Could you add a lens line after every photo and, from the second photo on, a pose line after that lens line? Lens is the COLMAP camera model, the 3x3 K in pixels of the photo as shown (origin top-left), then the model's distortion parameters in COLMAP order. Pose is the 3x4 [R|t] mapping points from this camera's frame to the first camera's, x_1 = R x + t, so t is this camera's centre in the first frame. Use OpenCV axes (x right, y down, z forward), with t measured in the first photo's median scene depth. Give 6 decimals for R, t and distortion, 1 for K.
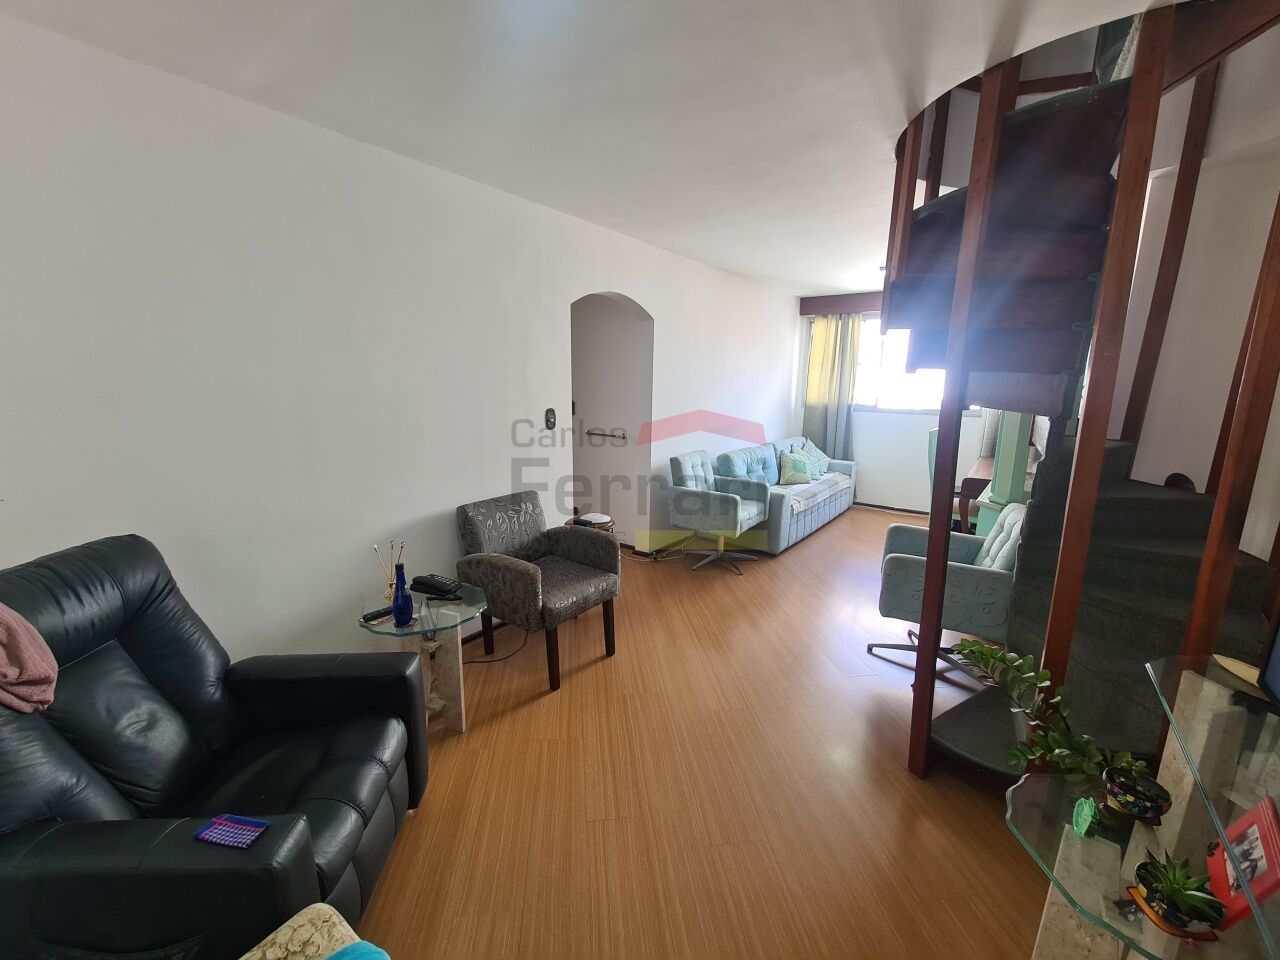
lens RADIAL K [[518.8, 0, 642.4], [0, 518.8, 481.2], [0, 0, 1]] dist [-0.000063, -0.002144]
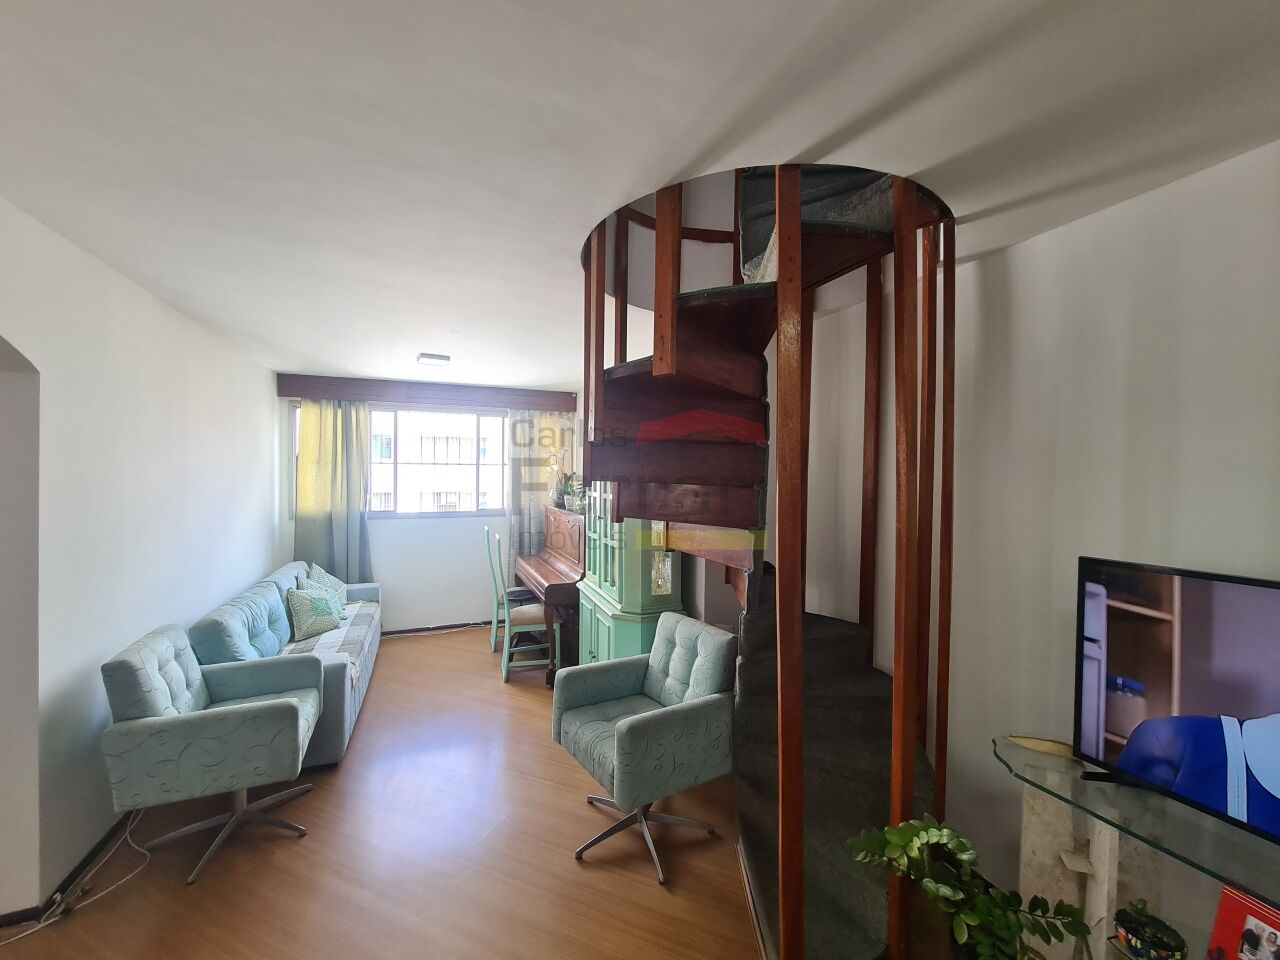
lens RADIAL K [[518.8, 0, 641.5], [0, 518.8, 477.9], [0, 0, 1]] dist [-0.000063, -0.002144]
pose [[0.515352, -0.016822, 0.856814, -0.144399], [0.169525, 0.982051, -0.082684, -0.140190], [-0.840044, 0.187863, 0.508953, 0.518449]]
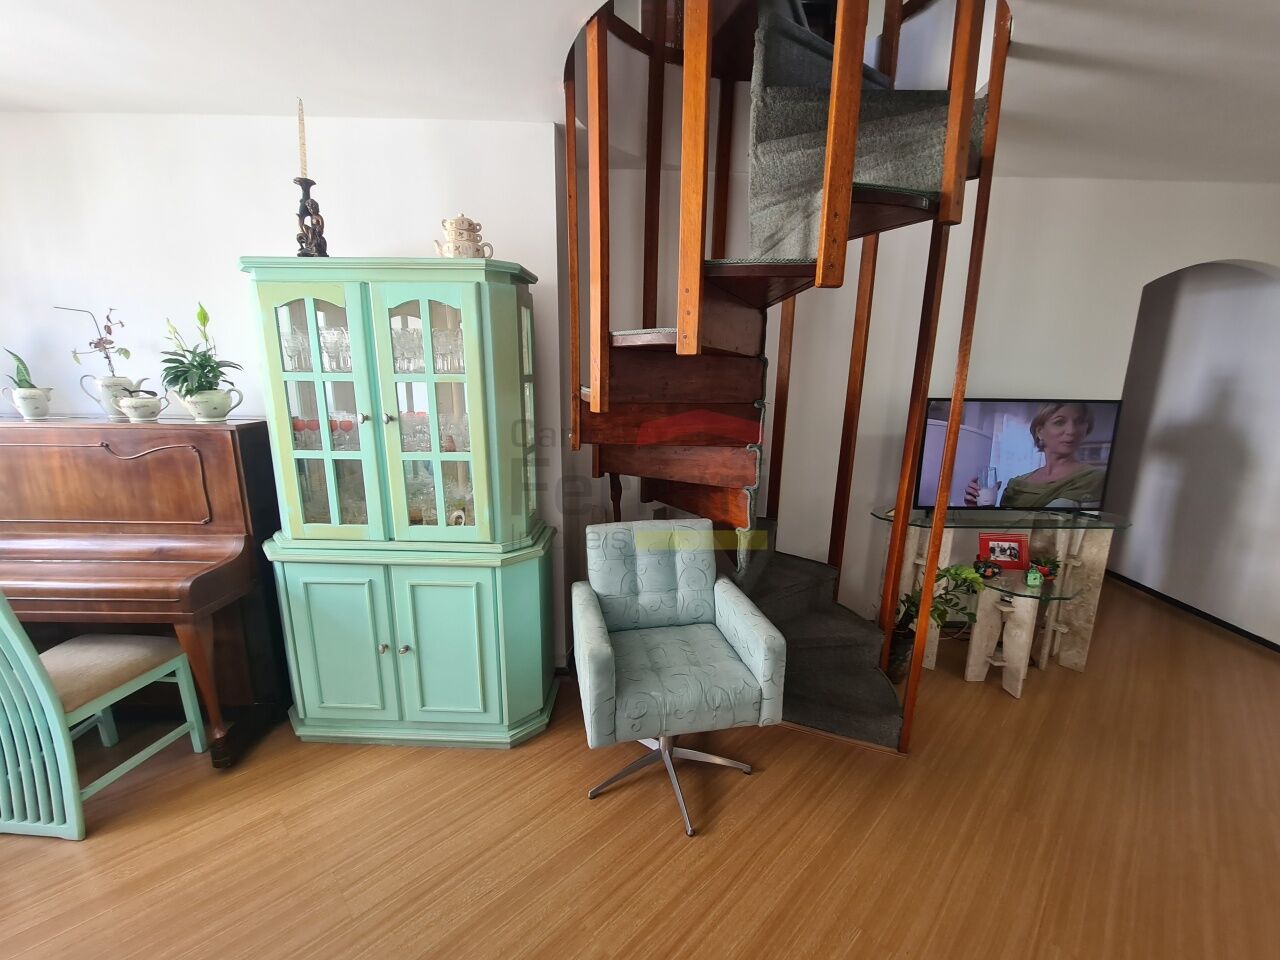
lens RADIAL K [[518.8, 0, 642.5], [0, 518.8, 479.1], [0, 0, 1]] dist [-0.000063, -0.002144]
pose [[-0.602454, -0.189656, 0.775293, 0.109259], [0.137950, 0.931998, 0.335187, -0.276626], [-0.786142, 0.308886, -0.535323, 1.384585]]
